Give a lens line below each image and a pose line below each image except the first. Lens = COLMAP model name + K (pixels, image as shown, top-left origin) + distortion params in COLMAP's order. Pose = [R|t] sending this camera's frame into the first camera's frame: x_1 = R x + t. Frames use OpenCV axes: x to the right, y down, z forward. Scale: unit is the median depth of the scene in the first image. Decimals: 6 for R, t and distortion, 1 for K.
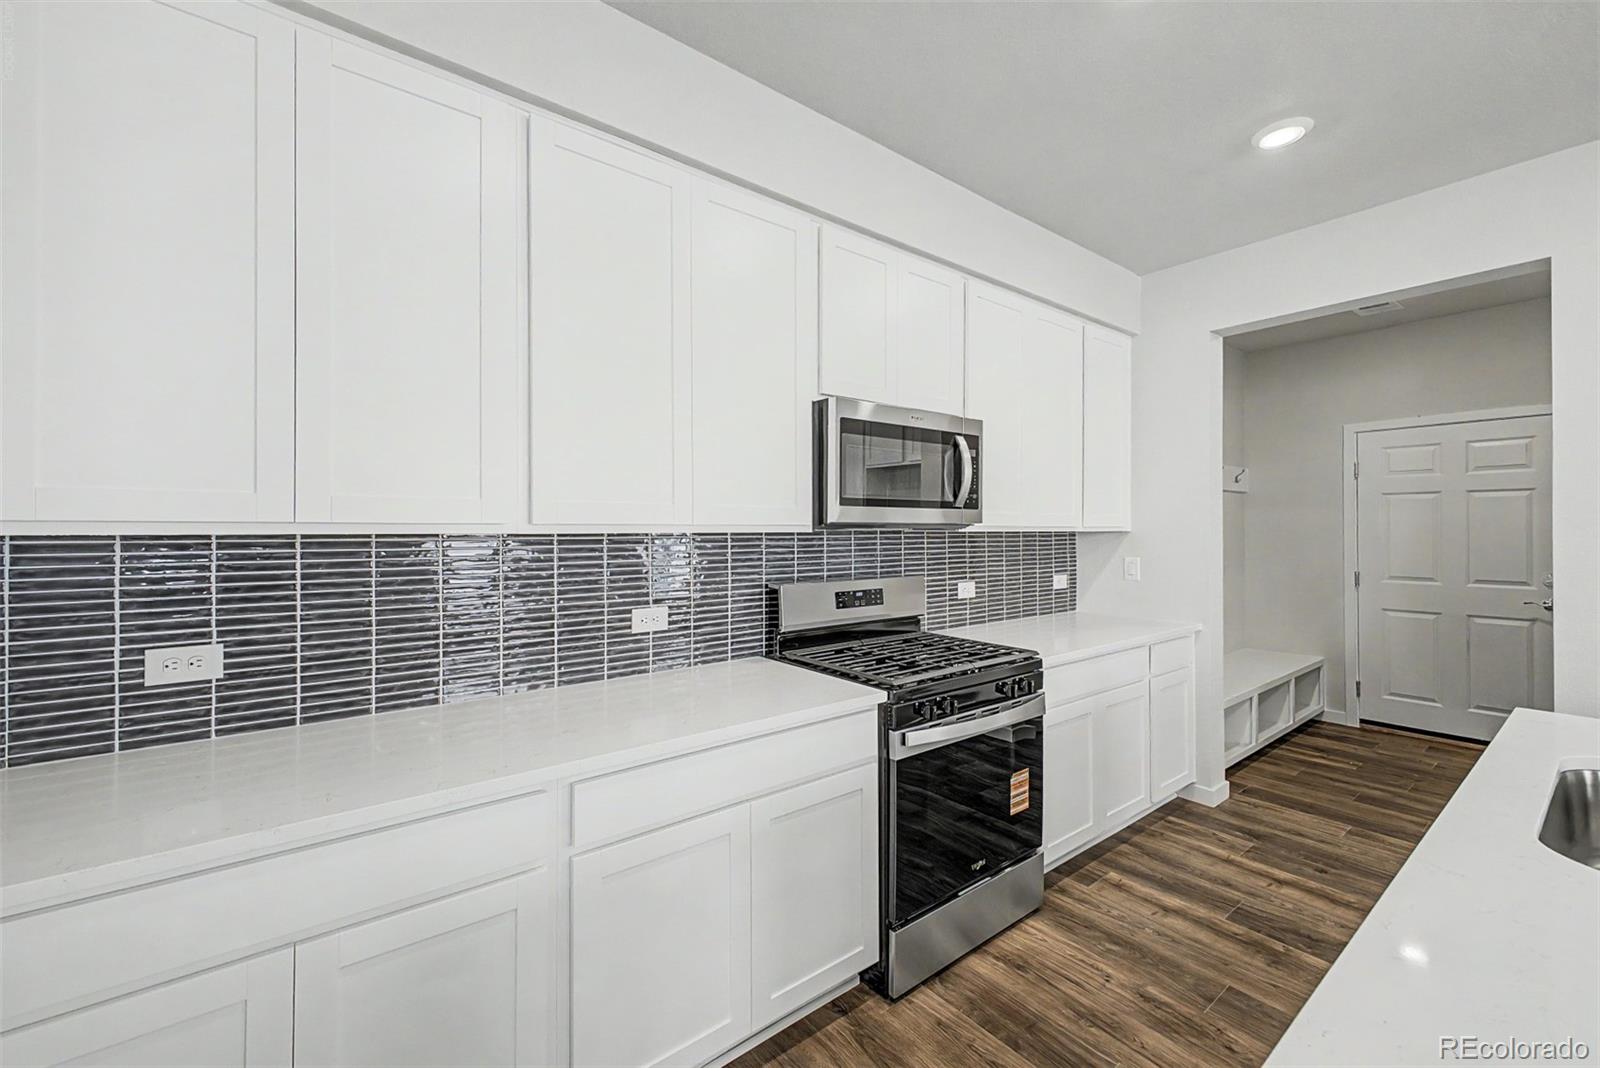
lens RADIAL K [[637.1, 0, 789.8], [0, 637.1, 525.1], [0, 0, 1]] dist [0.014590, -0.004101]
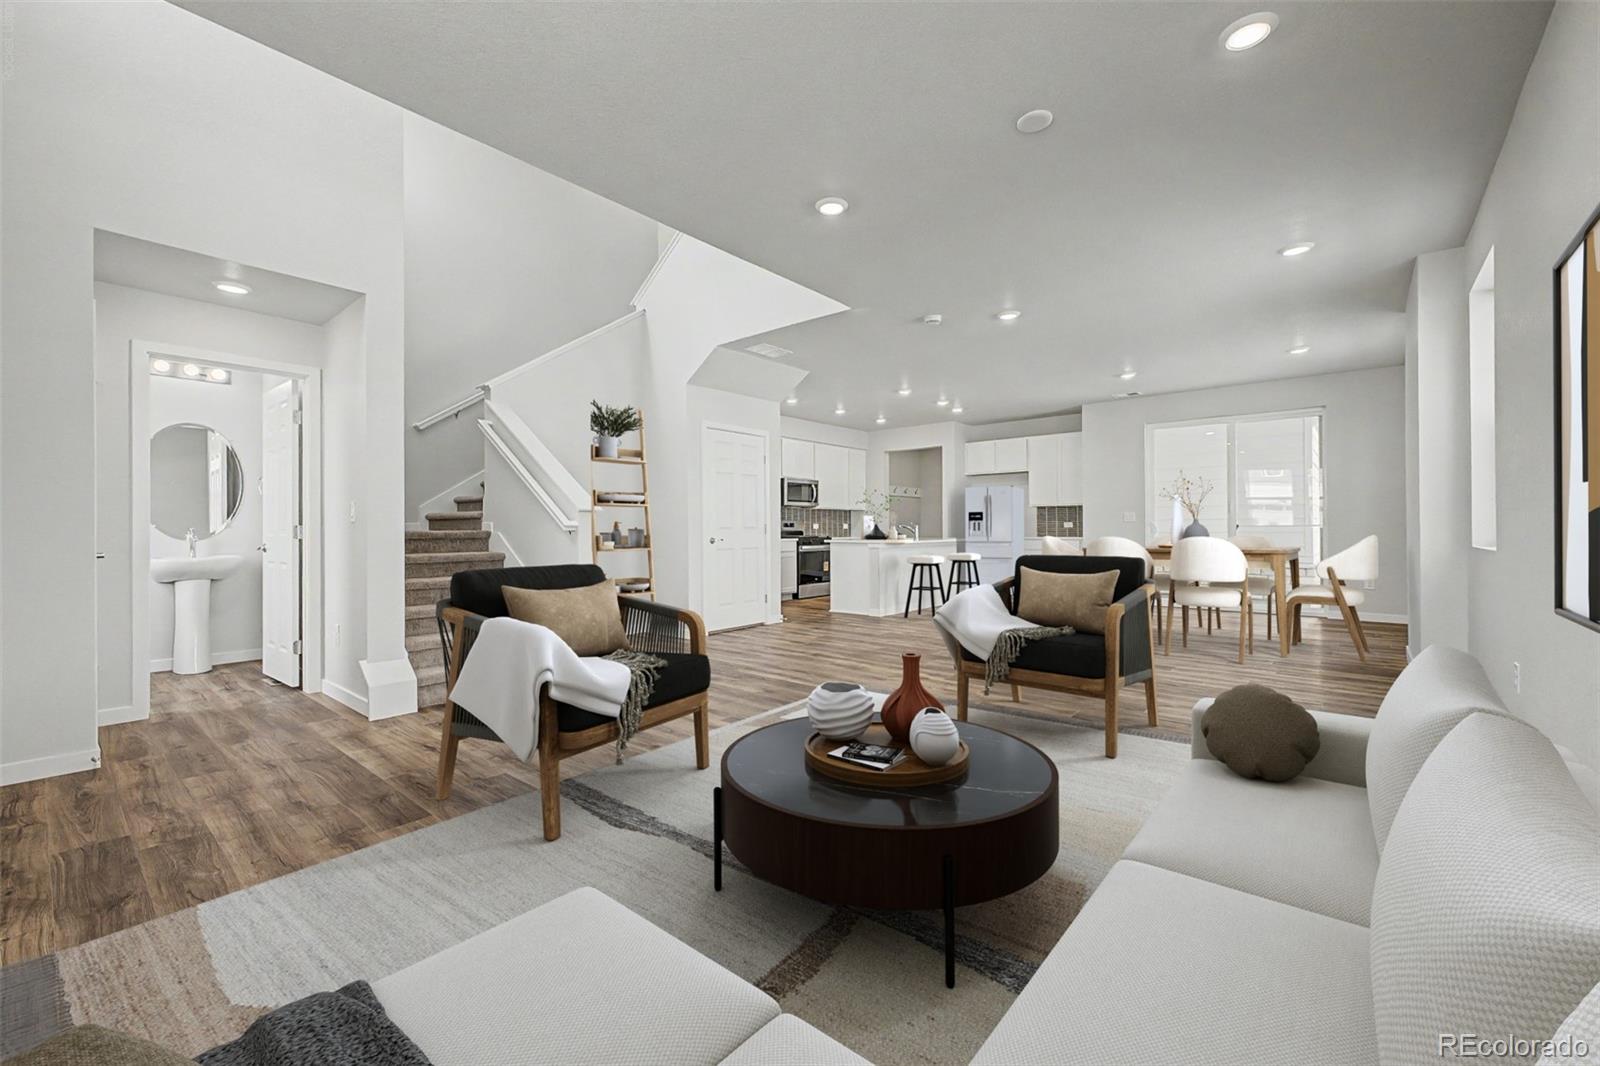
lens RADIAL K [[635.9, 0, 831.8], [0, 635.9, 527.5], [0, 0, 1]] dist [0.019326, -0.000233]
pose [[0.964209, -0.008541, 0.265005, -0.668990], [0.008235, 0.999964, 0.002264, 0.122358], [-0.265015, 0.000000, 0.964244, -2.838394]]
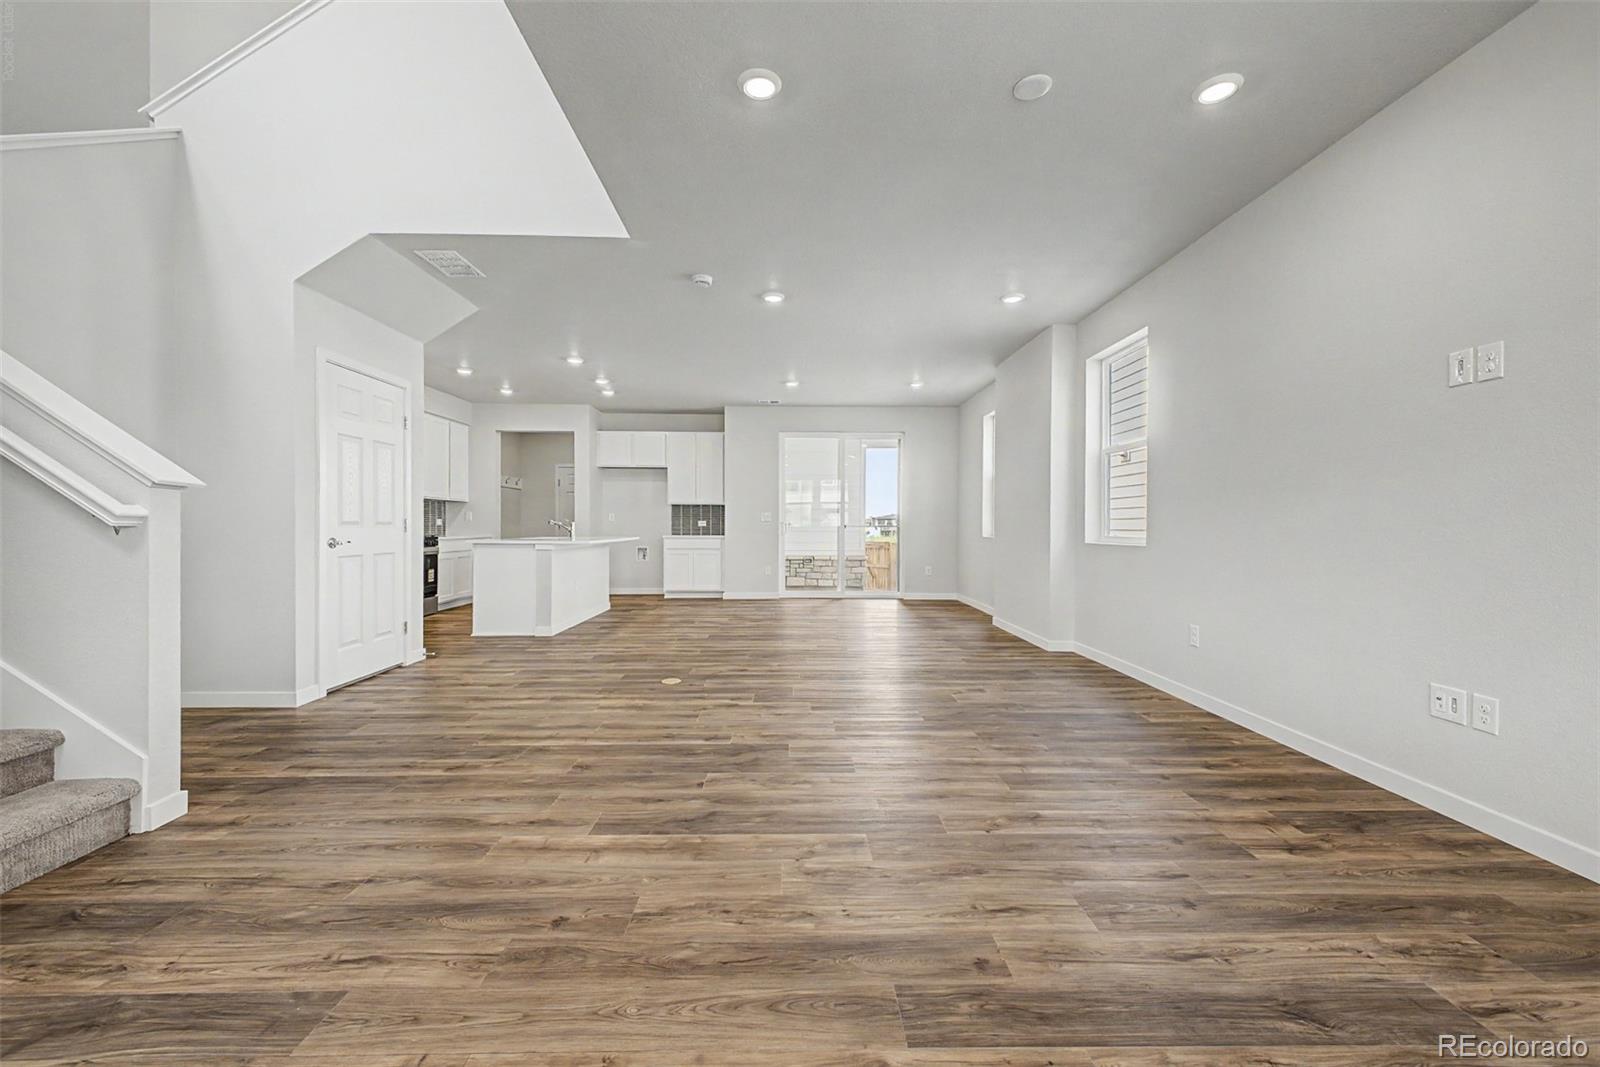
lens RADIAL K [[637.1, 0, 805.4], [0, 637.1, 526.4], [0, 0, 1]] dist [0.014590, -0.004101]
pose [[0.574425, 0.000808, 0.818557, -1.079804], [-0.006985, 0.999968, 0.003915, 0.121323], [-0.818527, -0.007967, 0.574412, -2.163453]]
